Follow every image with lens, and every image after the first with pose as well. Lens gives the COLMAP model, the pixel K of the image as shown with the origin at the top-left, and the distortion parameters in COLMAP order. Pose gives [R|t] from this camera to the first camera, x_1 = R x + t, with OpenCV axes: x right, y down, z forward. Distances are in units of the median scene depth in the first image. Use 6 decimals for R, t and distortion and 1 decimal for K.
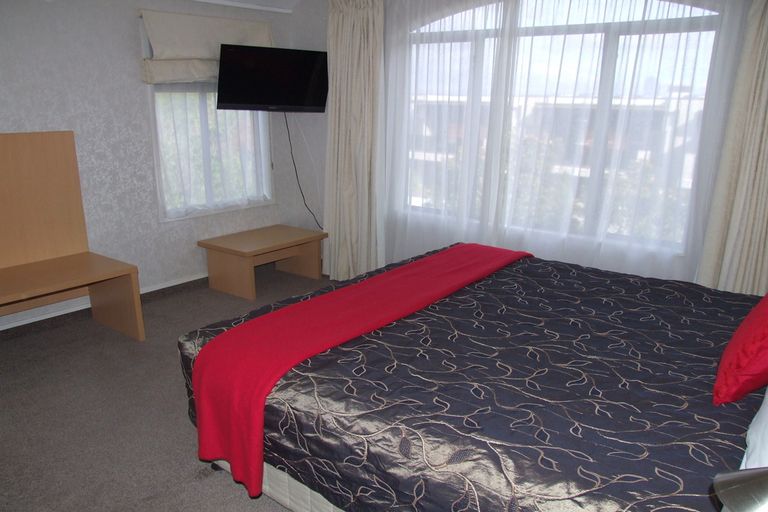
lens RADIAL K [[600.0, 0, 384.0], [0, 600.0, 256.0], [0, 0, 1]] dist [-0.004577, 0.000087]
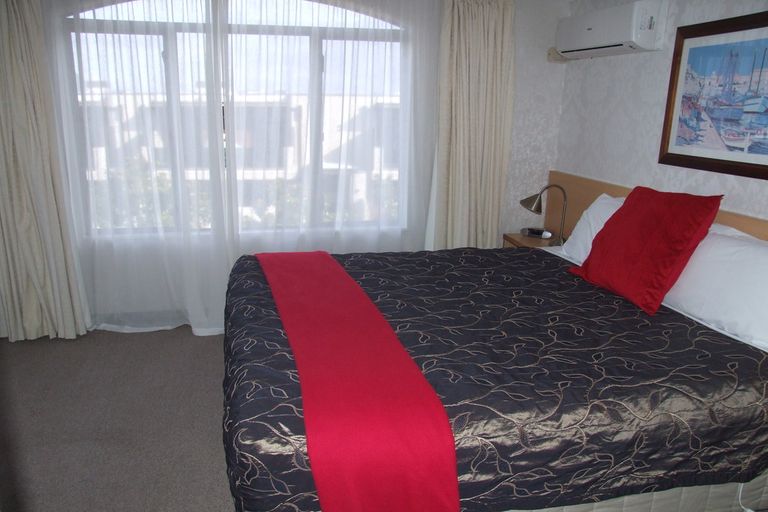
lens RADIAL K [[615.5, 0, 384.0], [0, 615.5, 256.0], [0, 0, 1]] dist [-0.074300, 0.014333]
pose [[0.660026, -0.186102, 0.727827, -0.439594], [0.182109, 0.979569, 0.085328, -0.065251], [-0.728837, 0.076225, 0.680432, 0.220947]]
